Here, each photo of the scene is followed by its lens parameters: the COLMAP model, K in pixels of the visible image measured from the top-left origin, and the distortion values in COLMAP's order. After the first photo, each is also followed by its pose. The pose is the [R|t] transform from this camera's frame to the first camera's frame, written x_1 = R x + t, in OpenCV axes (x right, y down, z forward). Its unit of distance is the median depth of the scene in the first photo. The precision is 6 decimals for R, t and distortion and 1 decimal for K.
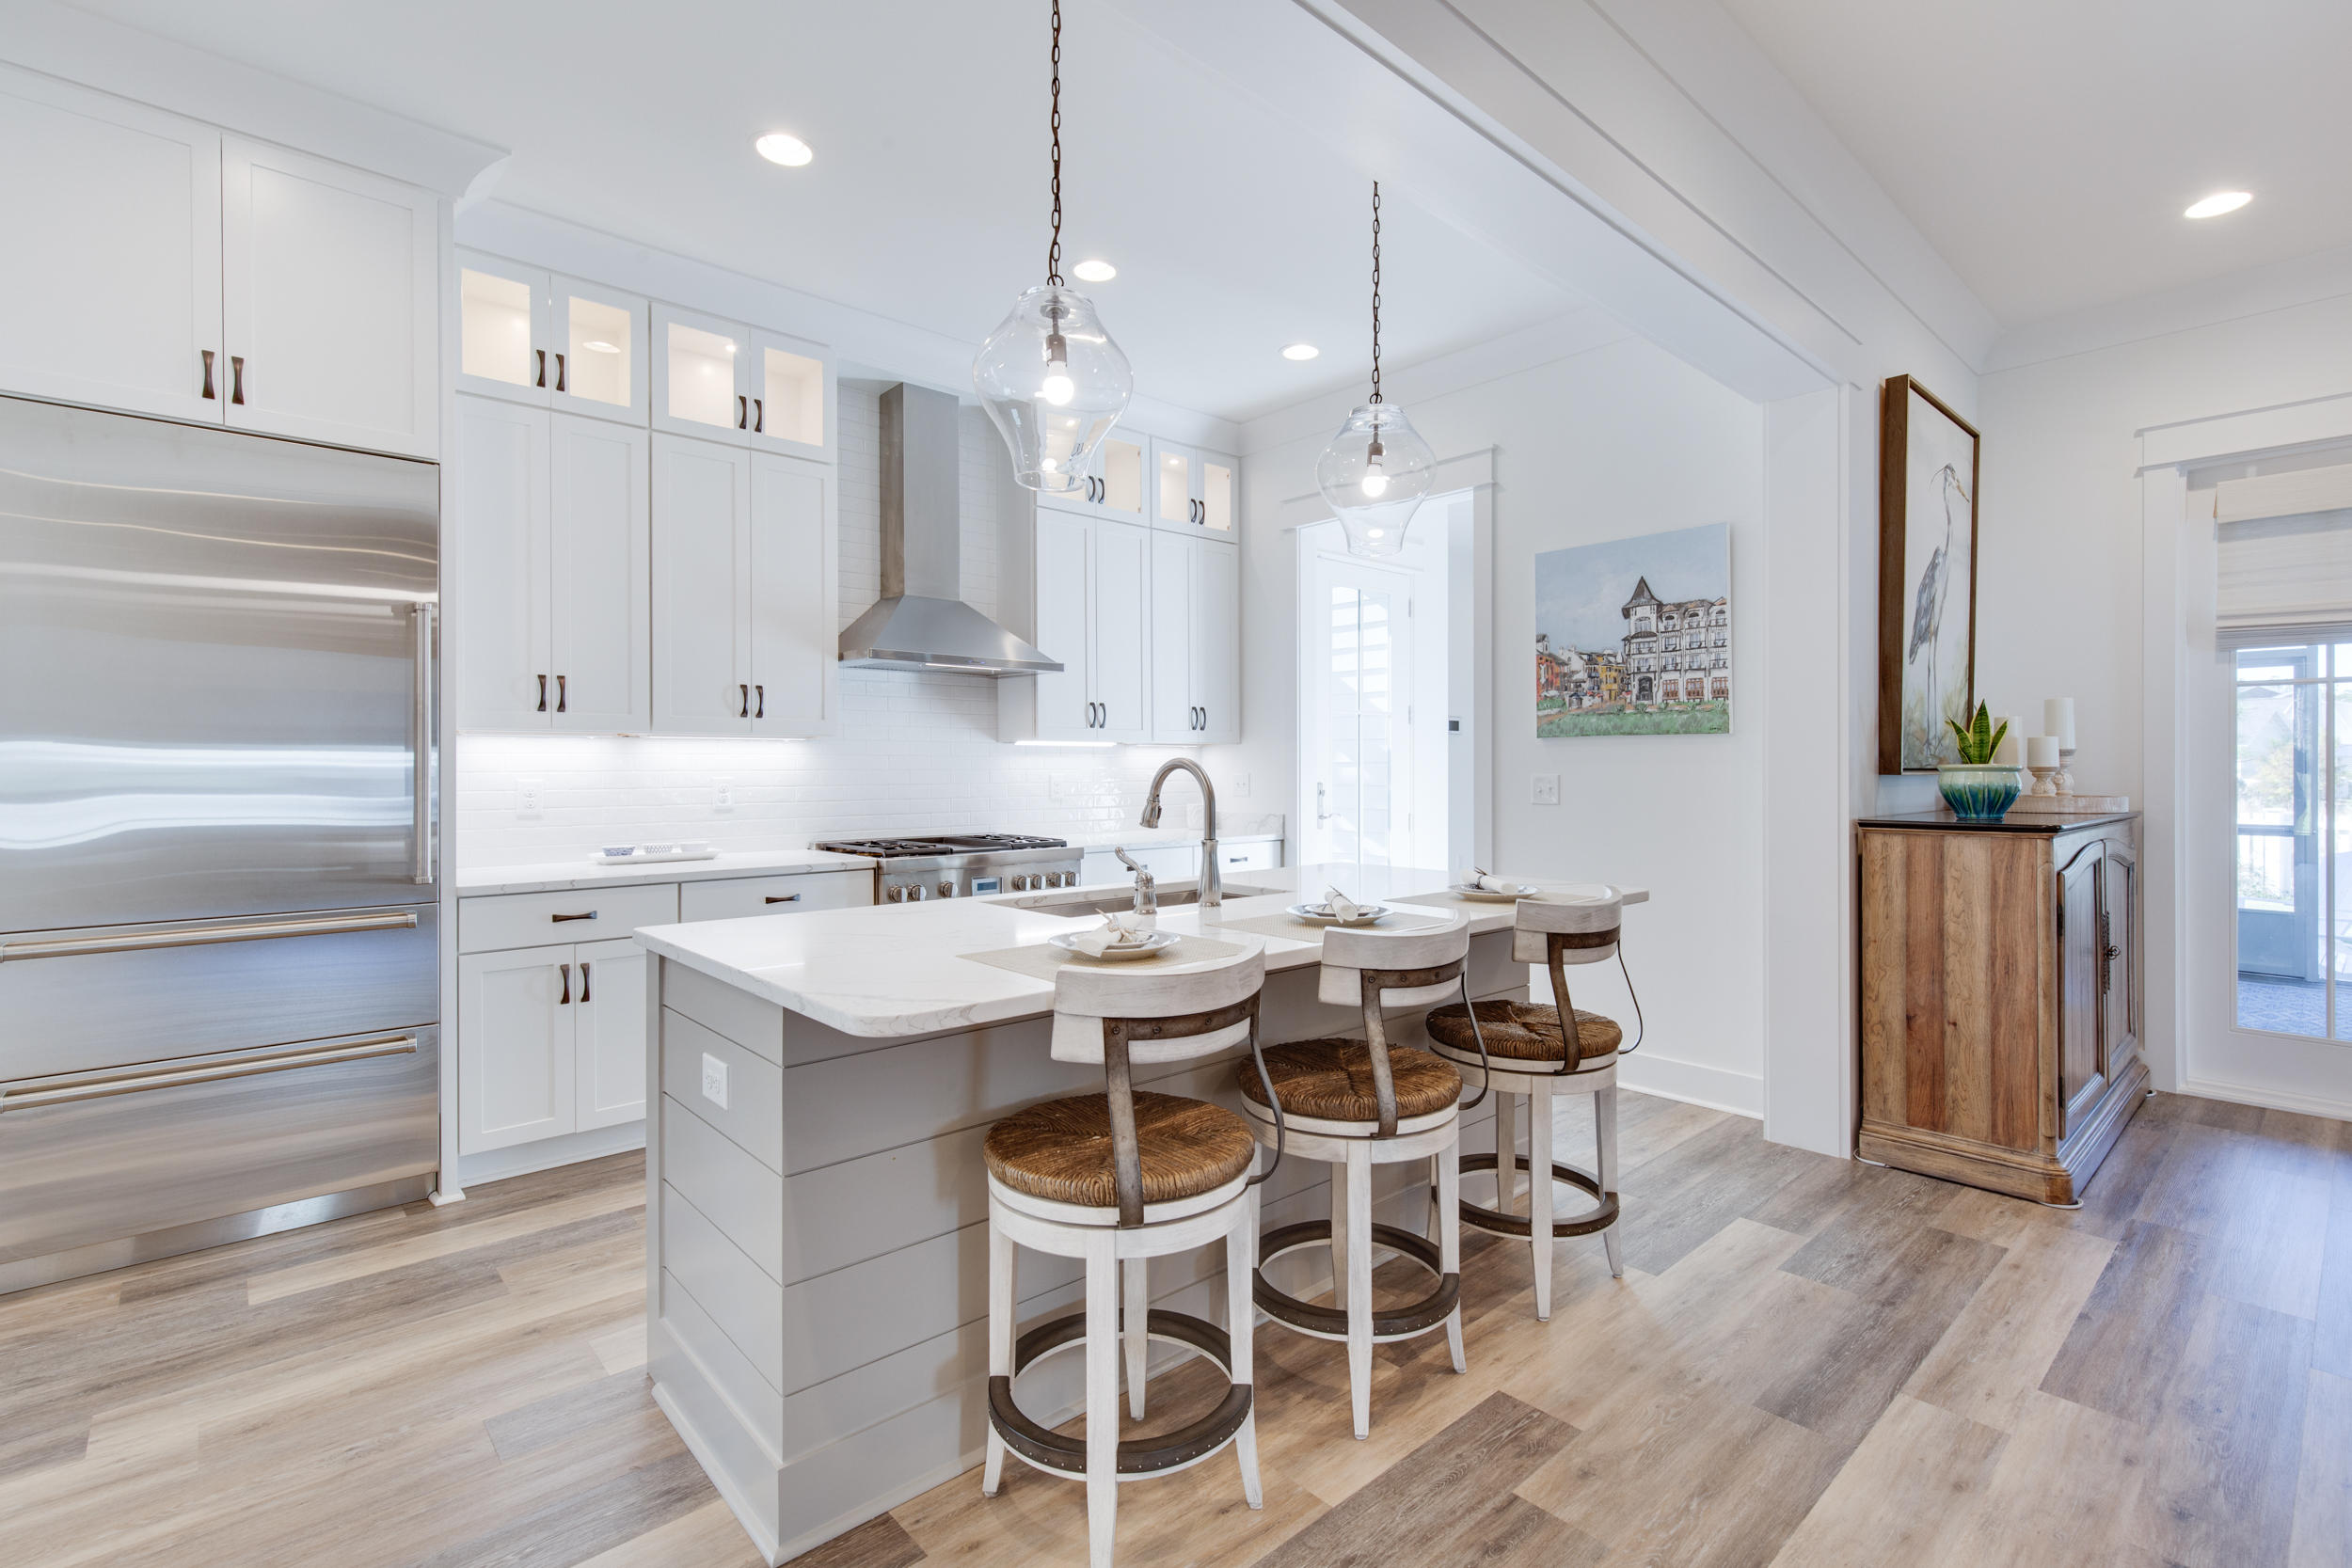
lens RADIAL K [[1095.5, 0, 1173.8], [0, 1095.5, 765.9], [0, 0, 1]] dist [0.008592, 0.000254]
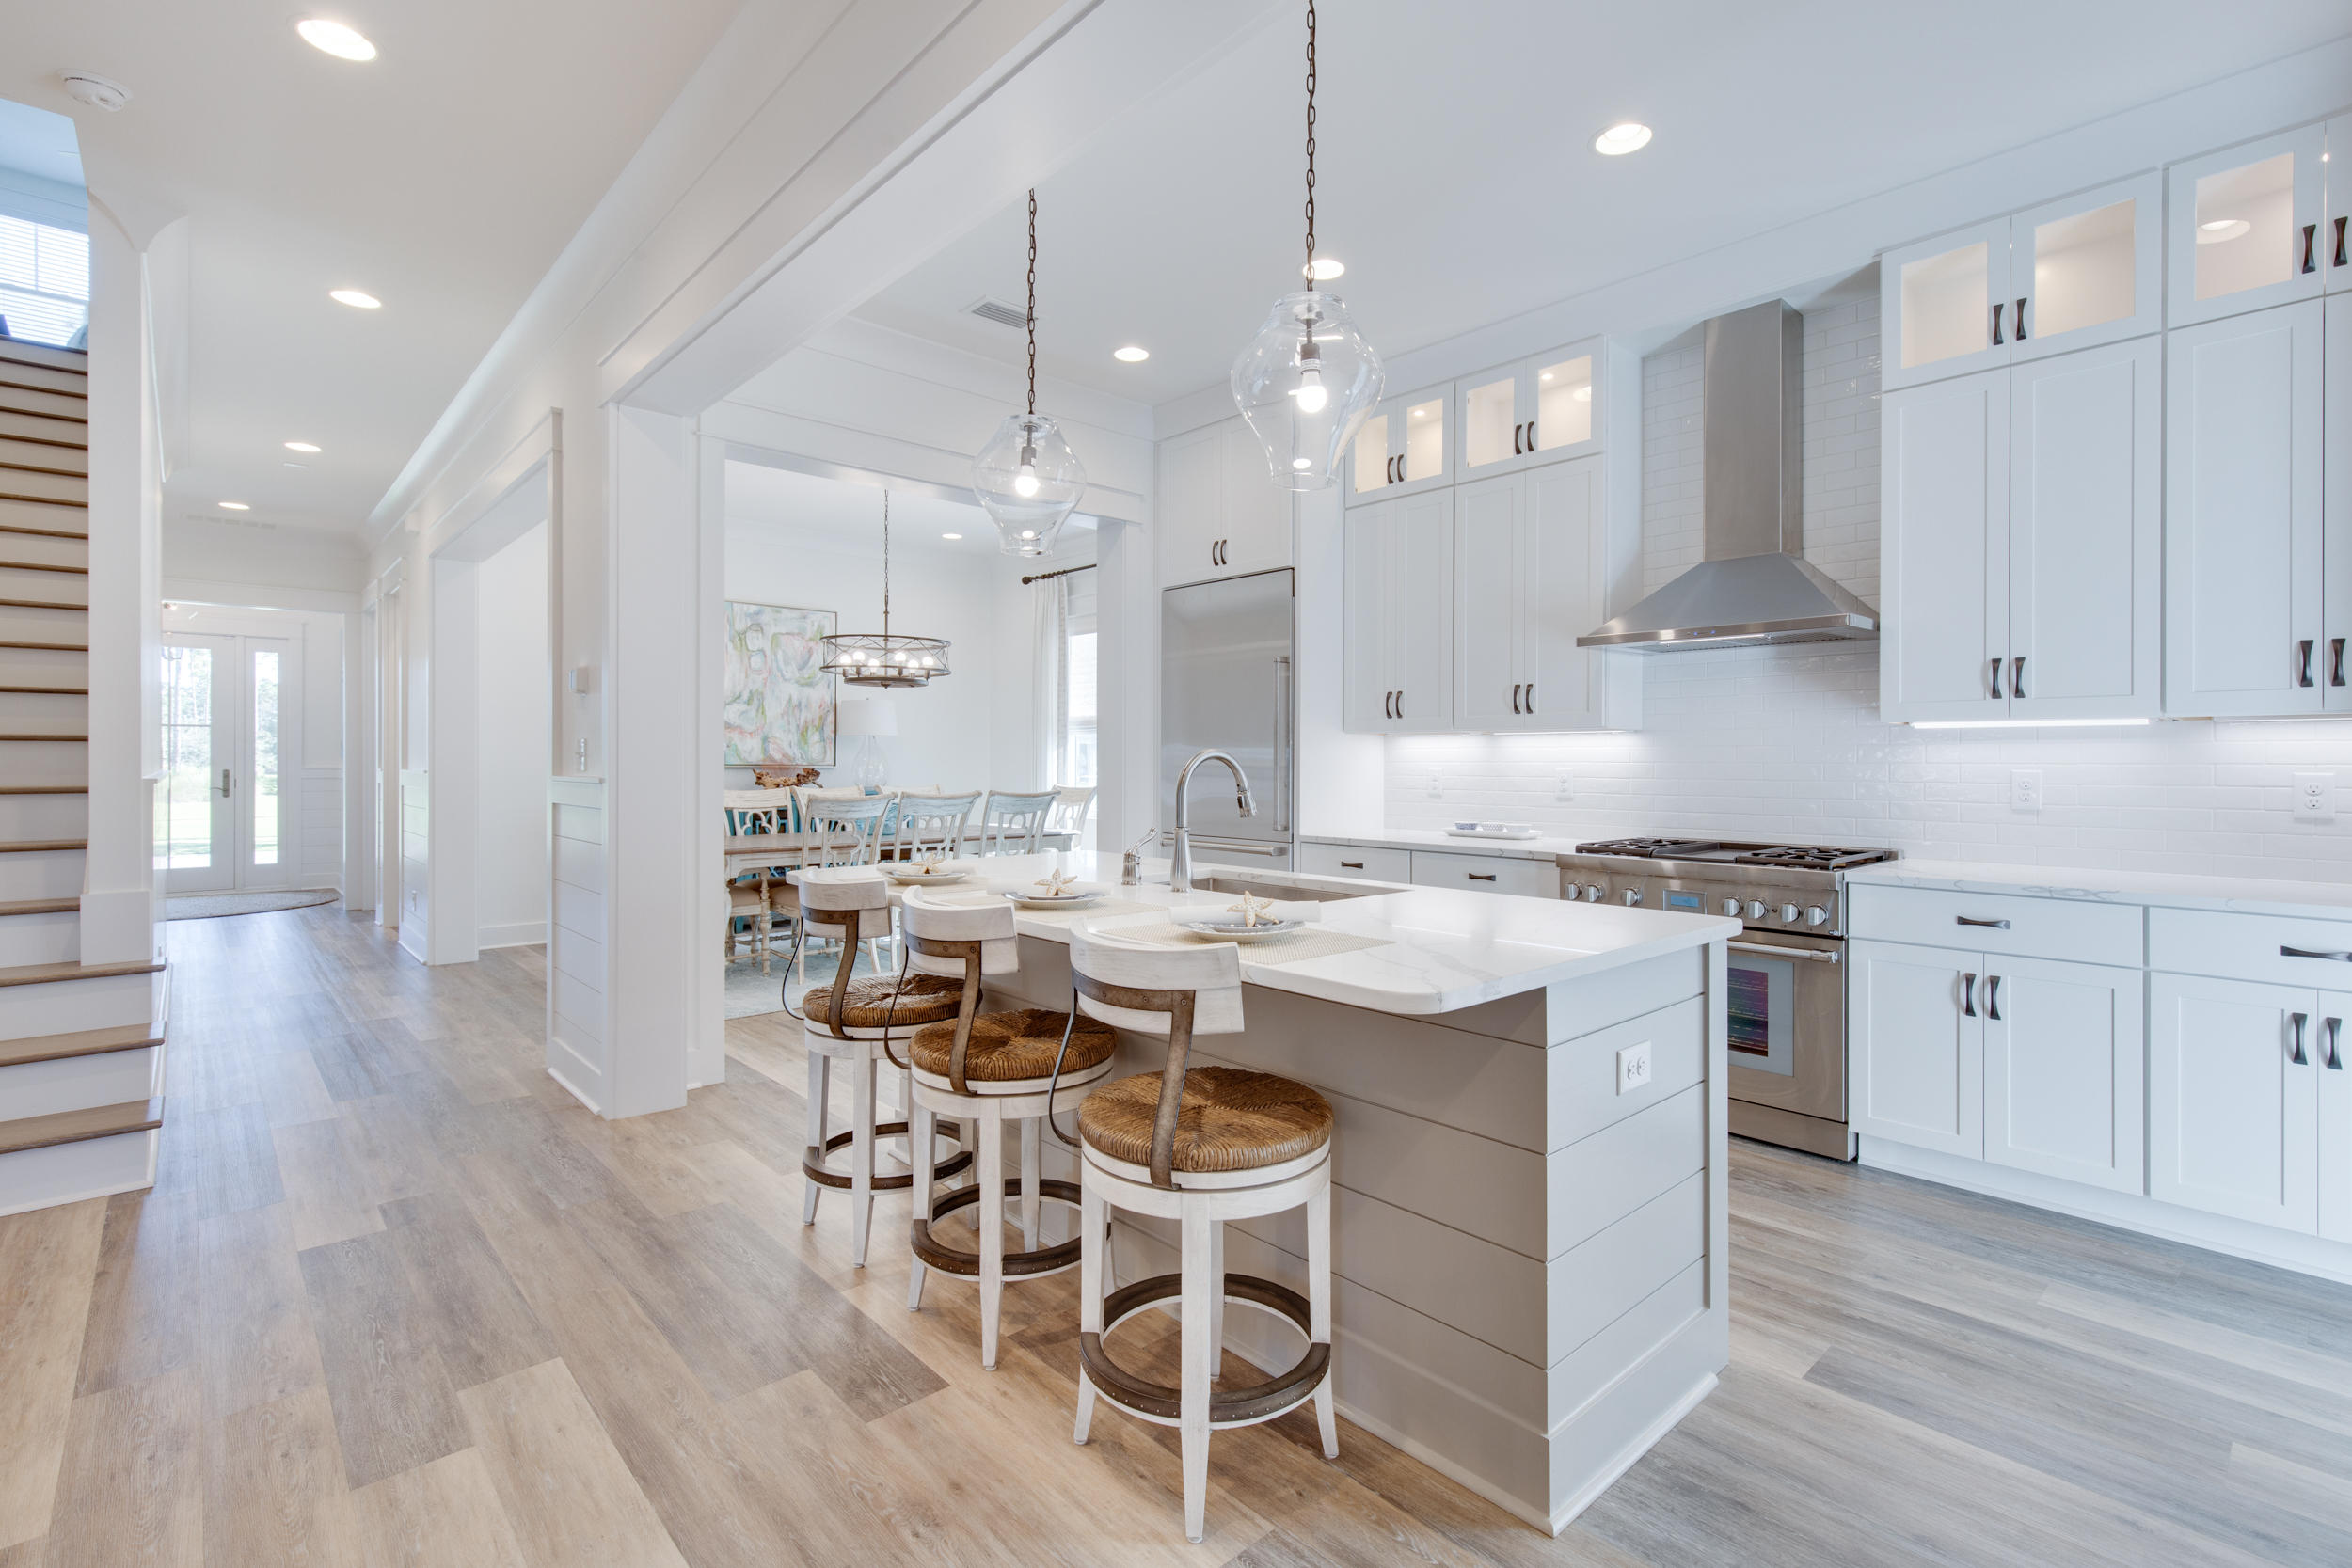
lens RADIAL K [[1074.7, 0, 1200.0], [0, 1074.7, 767.2], [0, 0, 1]] dist [0.013166, -0.001525]
pose [[0.012162, 0.008178, -0.999893, 0.713217], [0.000914, 0.999966, 0.008189, 0.000324], [0.999926, -0.001013, 0.012154, 0.680946]]
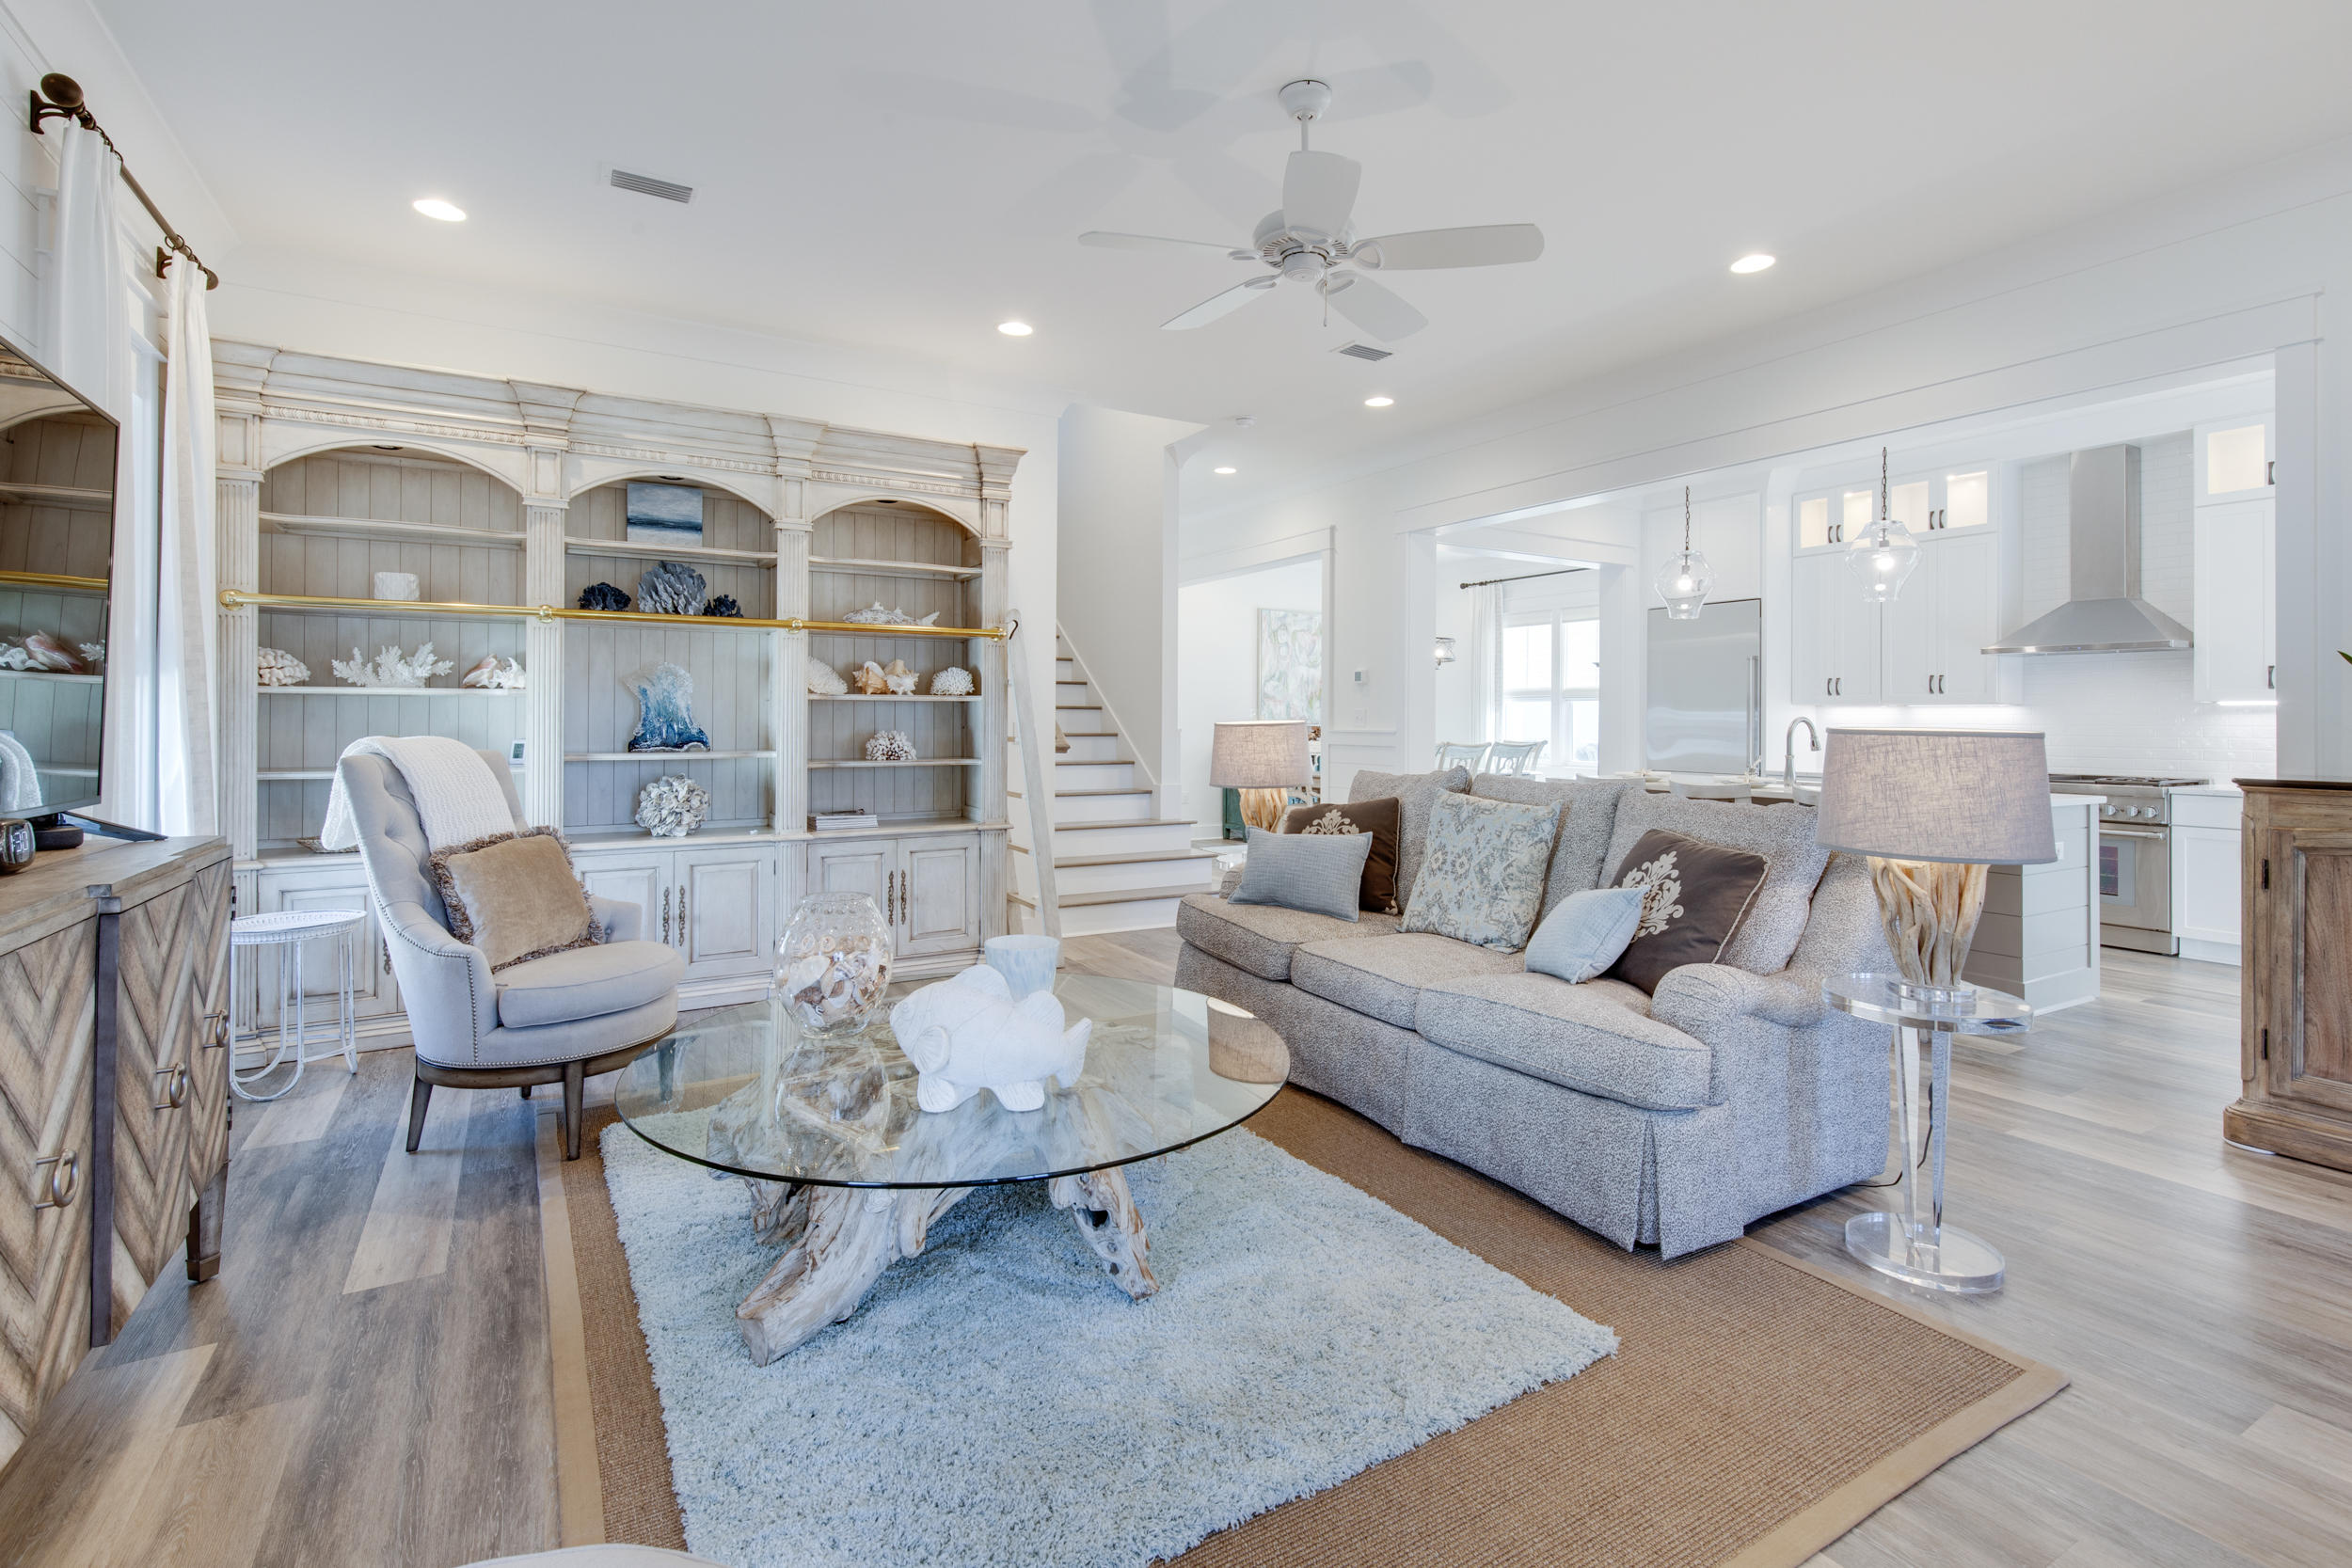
lens RADIAL K [[1095.5, 0, 1186.2], [0, 1095.5, 715.1], [0, 0, 1]] dist [0.008592, 0.000254]
pose [[-0.199251, -0.006038, -0.979930, 1.494536], [-0.004255, 0.999977, -0.005296, 0.003551], [0.979939, 0.003114, -0.199272, 0.249597]]
